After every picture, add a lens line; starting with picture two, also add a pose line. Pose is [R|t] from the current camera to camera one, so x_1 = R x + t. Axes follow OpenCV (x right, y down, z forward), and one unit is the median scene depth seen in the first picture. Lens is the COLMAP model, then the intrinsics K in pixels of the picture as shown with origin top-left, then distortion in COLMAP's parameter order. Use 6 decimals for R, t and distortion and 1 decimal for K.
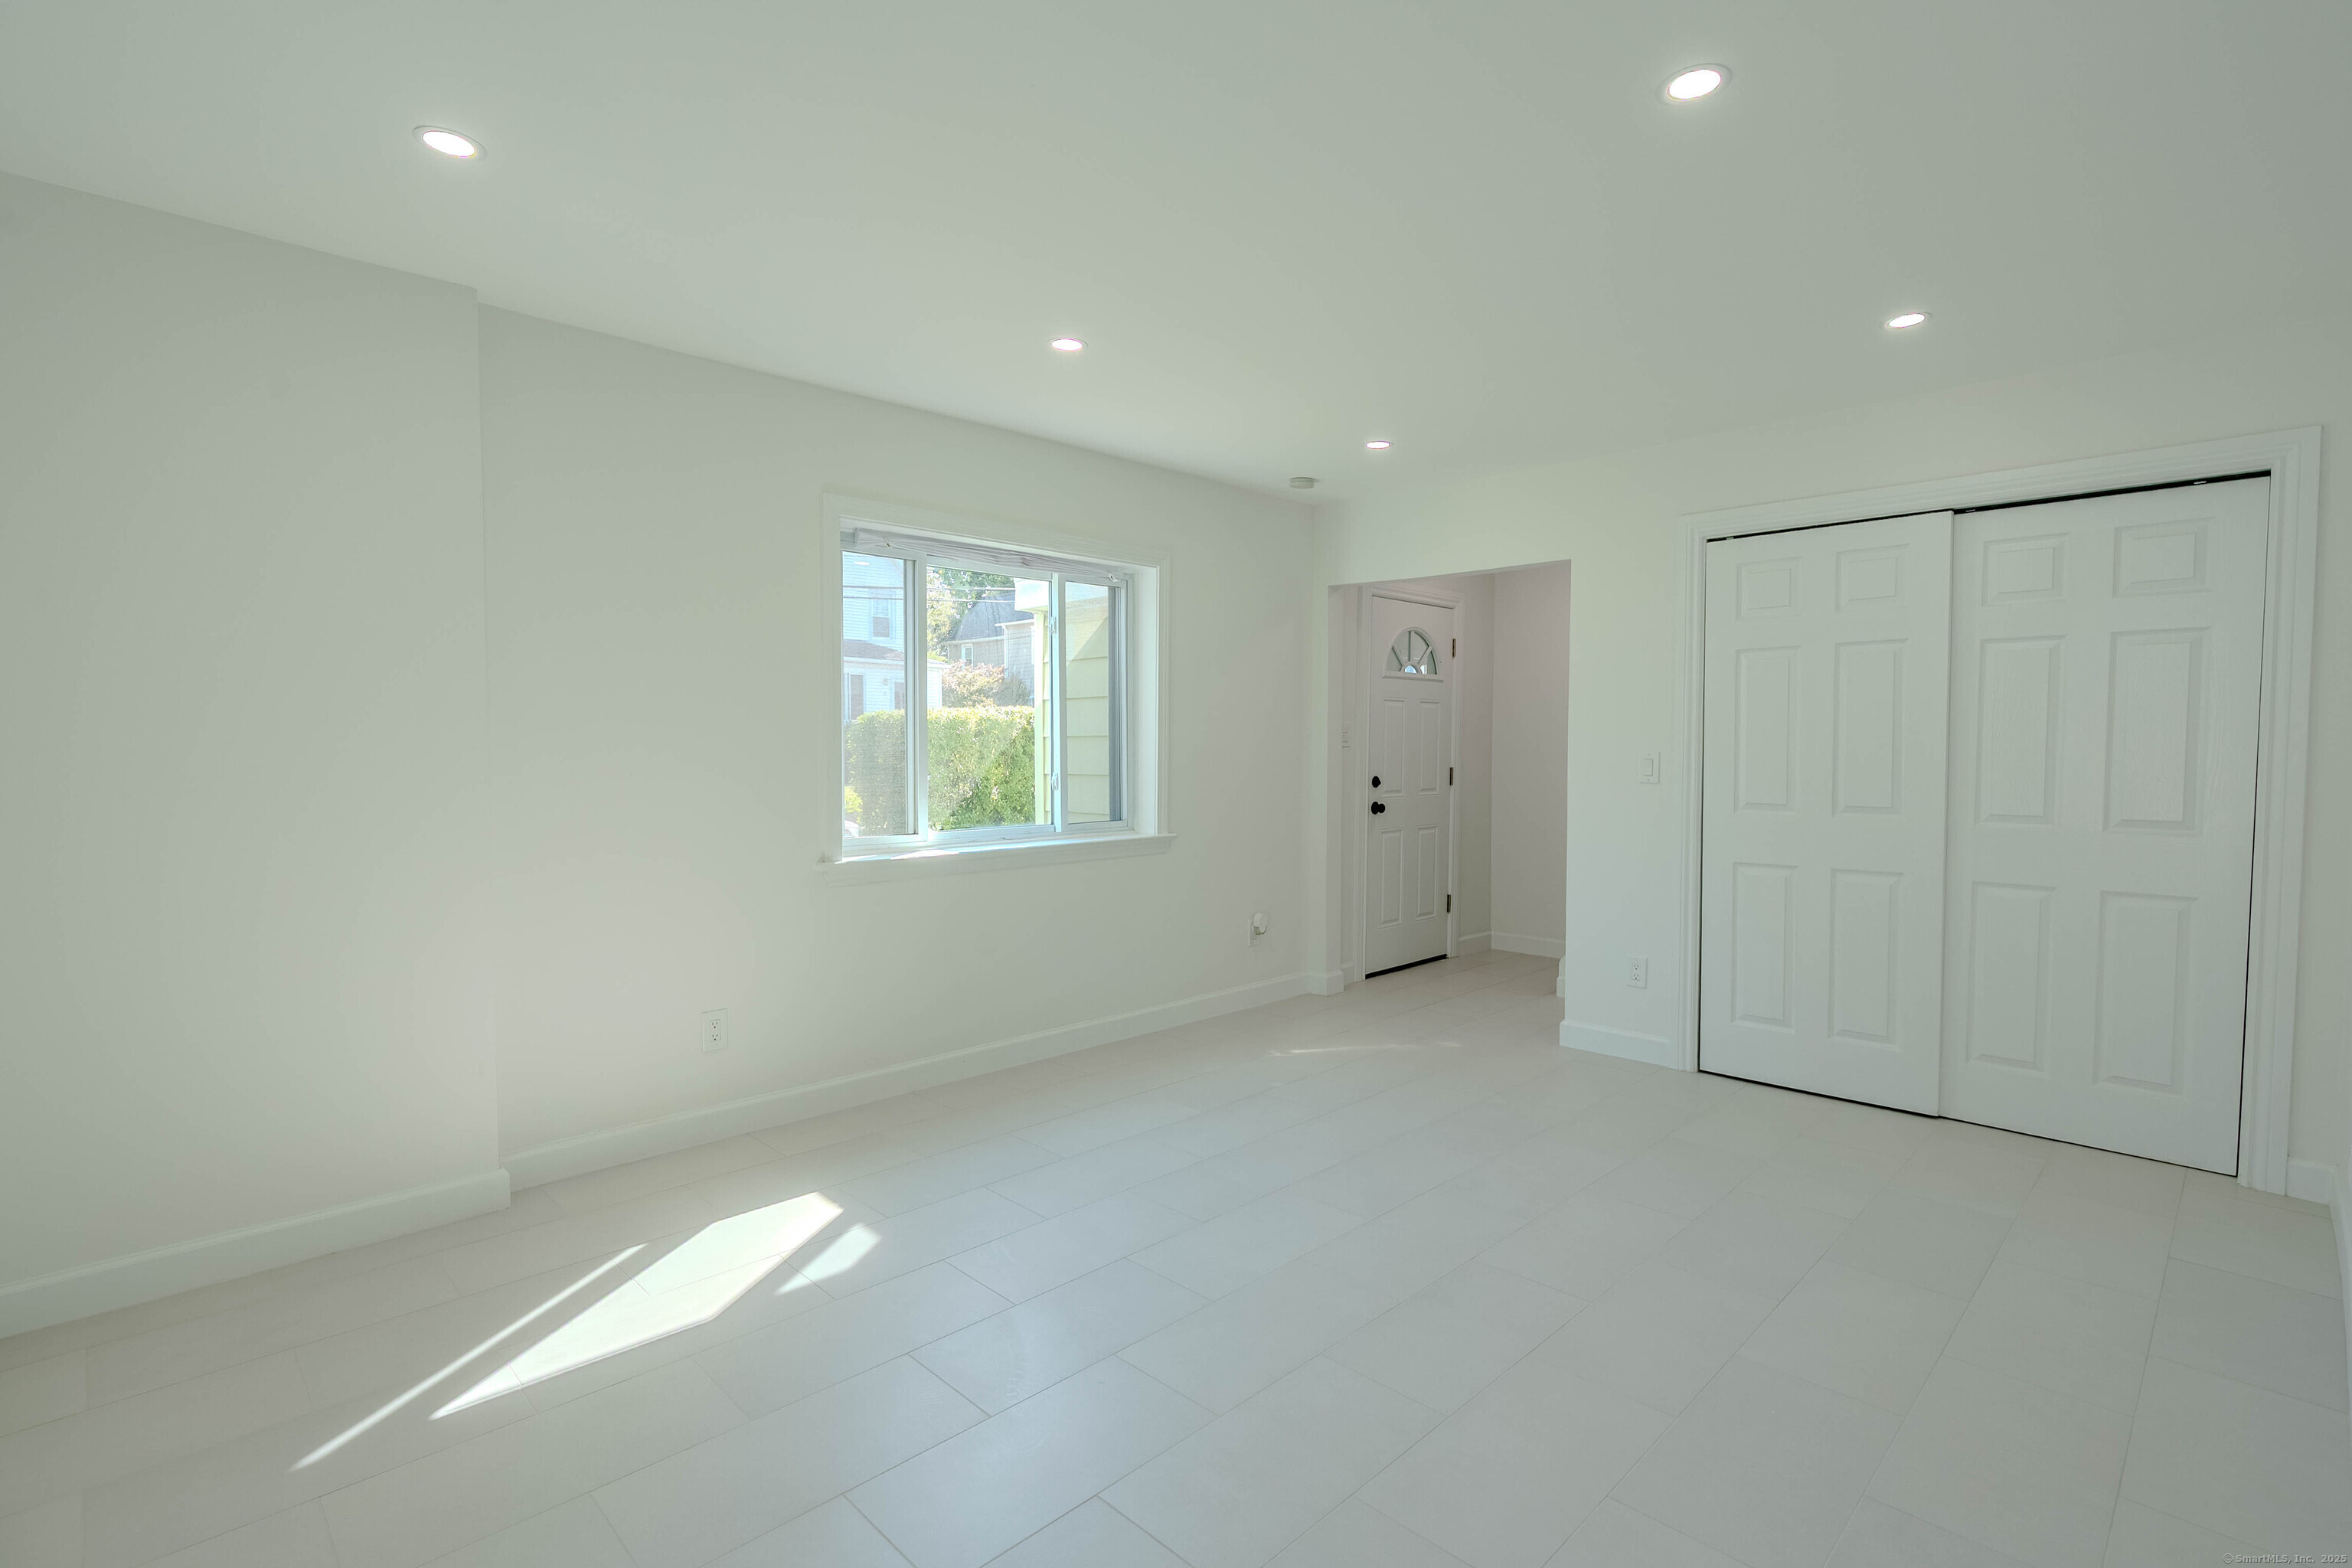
lens RADIAL K [[1089.8, 0, 1175.0], [0, 1089.8, 793.0], [0, 0, 1]] dist [-0.011643, 0.002696]
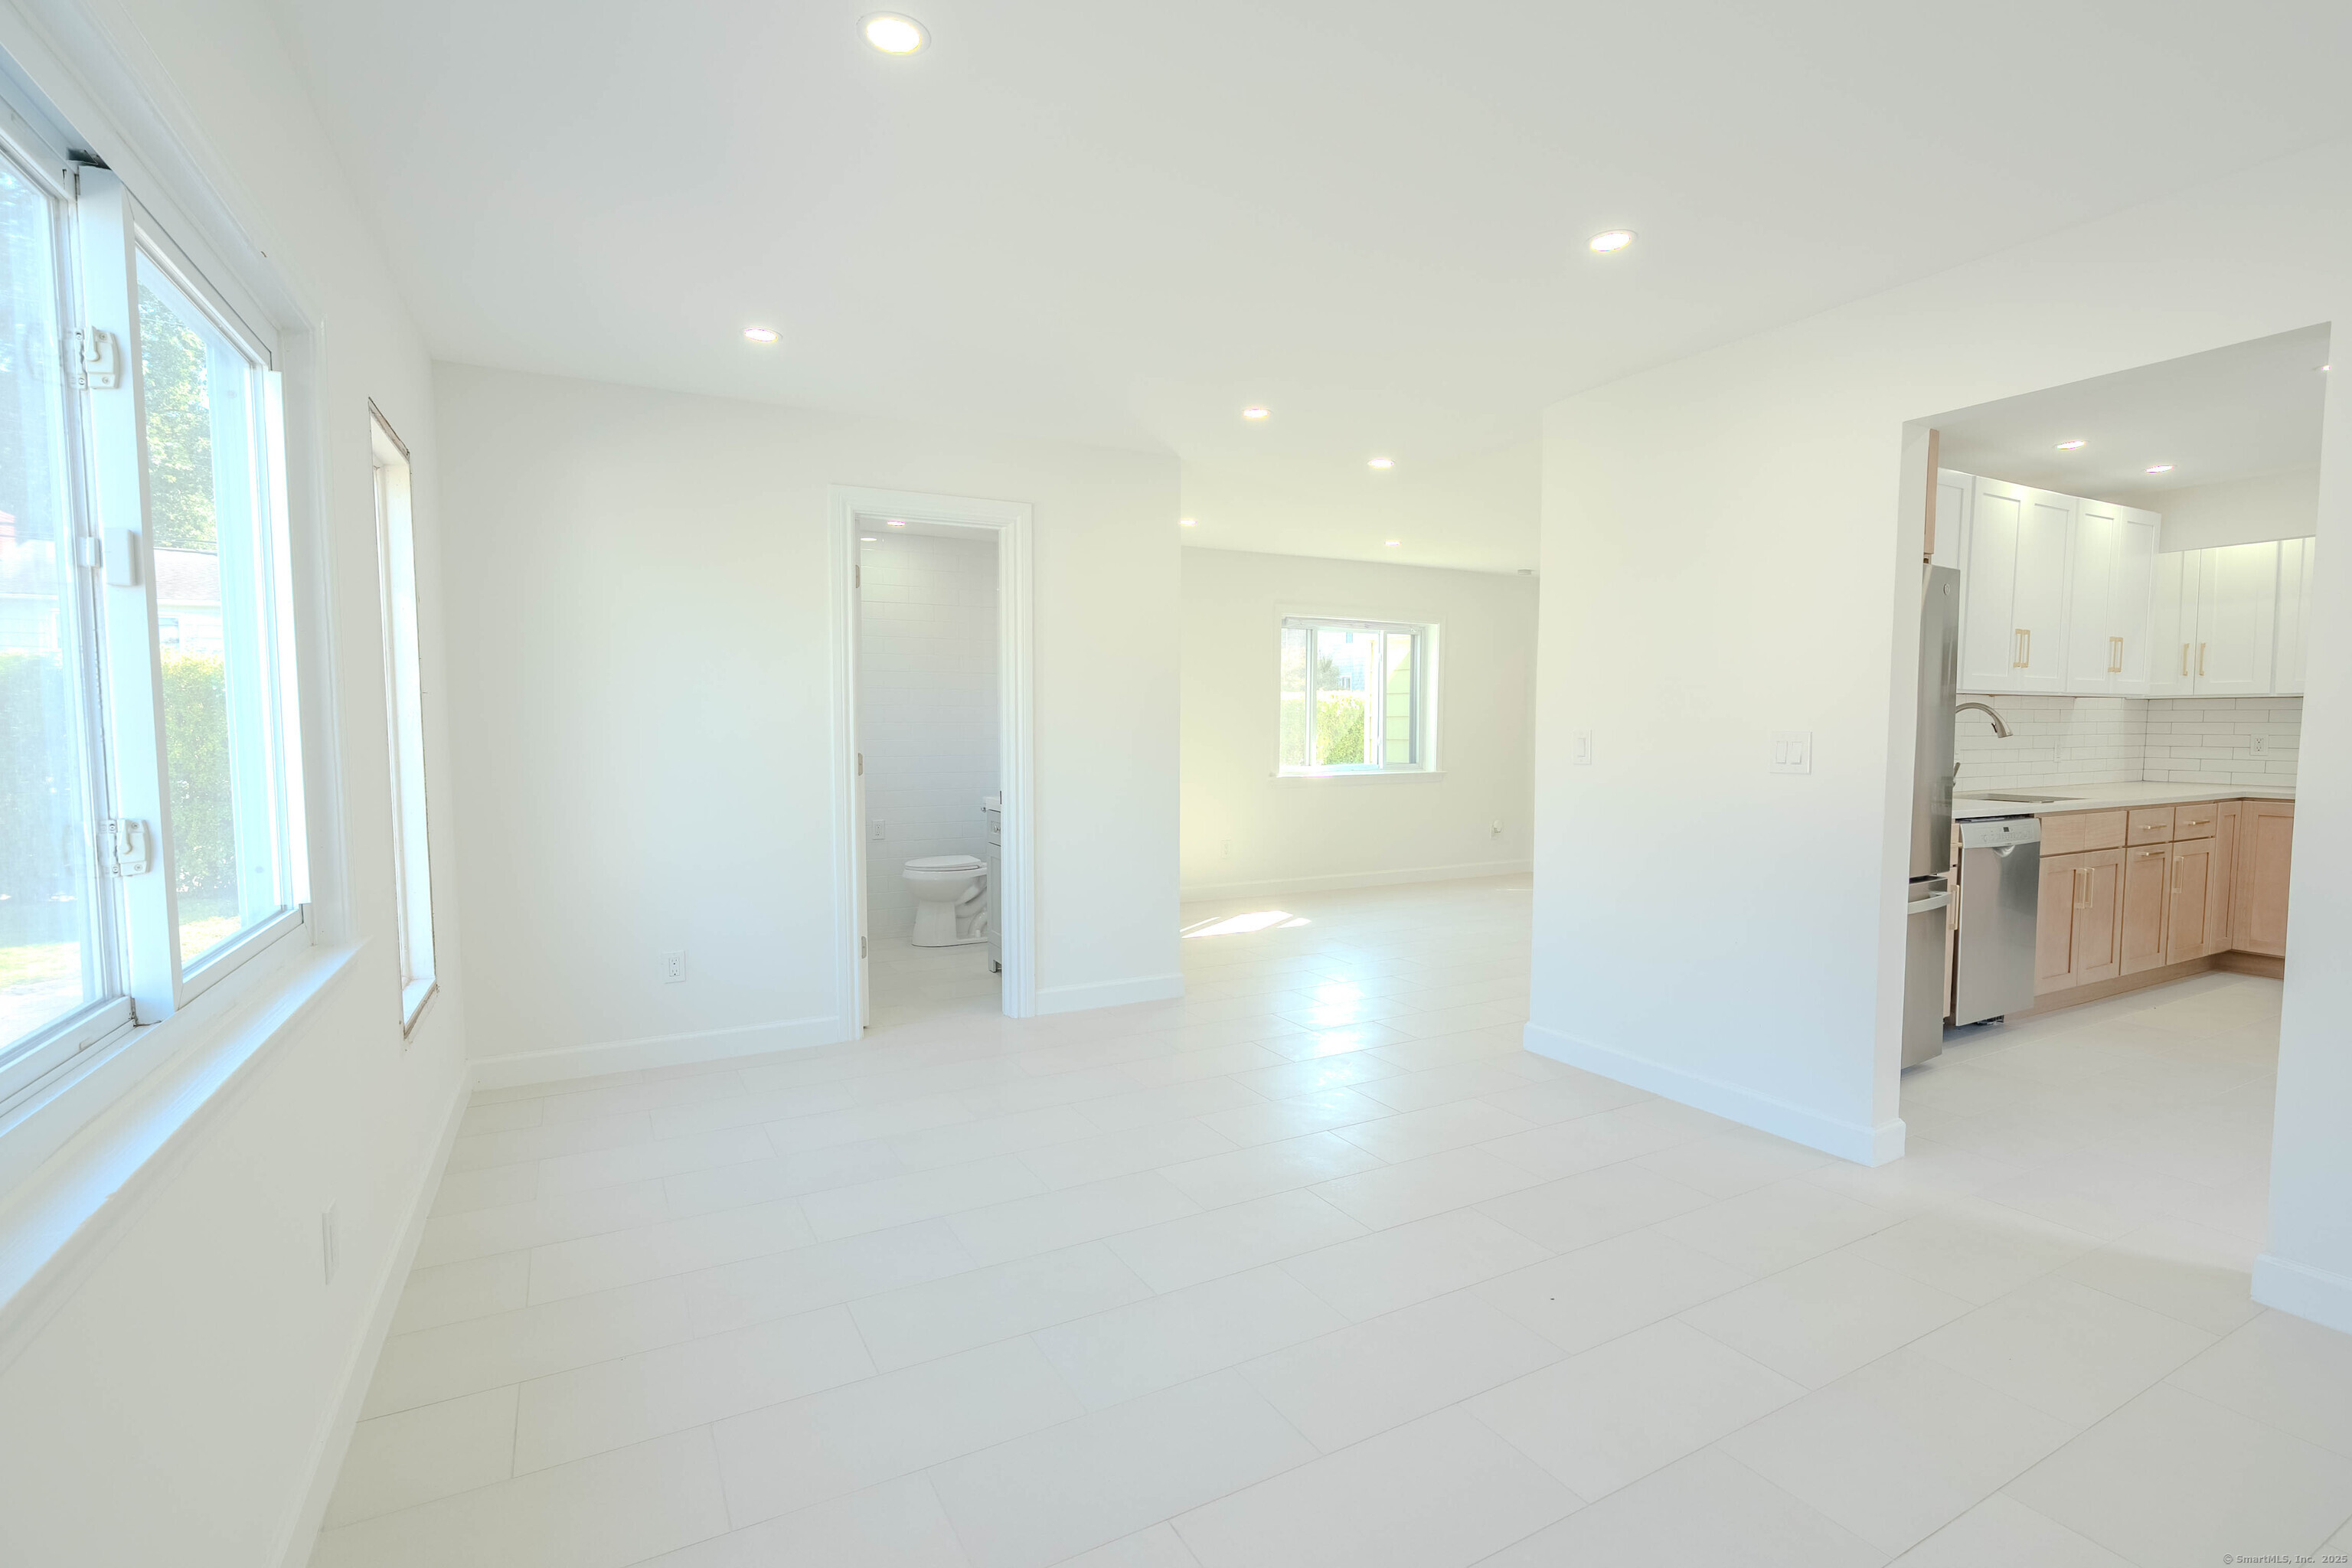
lens RADIAL K [[1089.8, 0, 1174.1], [0, 1089.8, 796.0], [0, 0, 1]] dist [-0.011643, 0.002696]
pose [[0.962347, 0.020932, -0.271016, 0.060373], [-0.014498, 0.999564, 0.025723, 0.041492], [0.271436, -0.020825, 0.962231, -0.911904]]
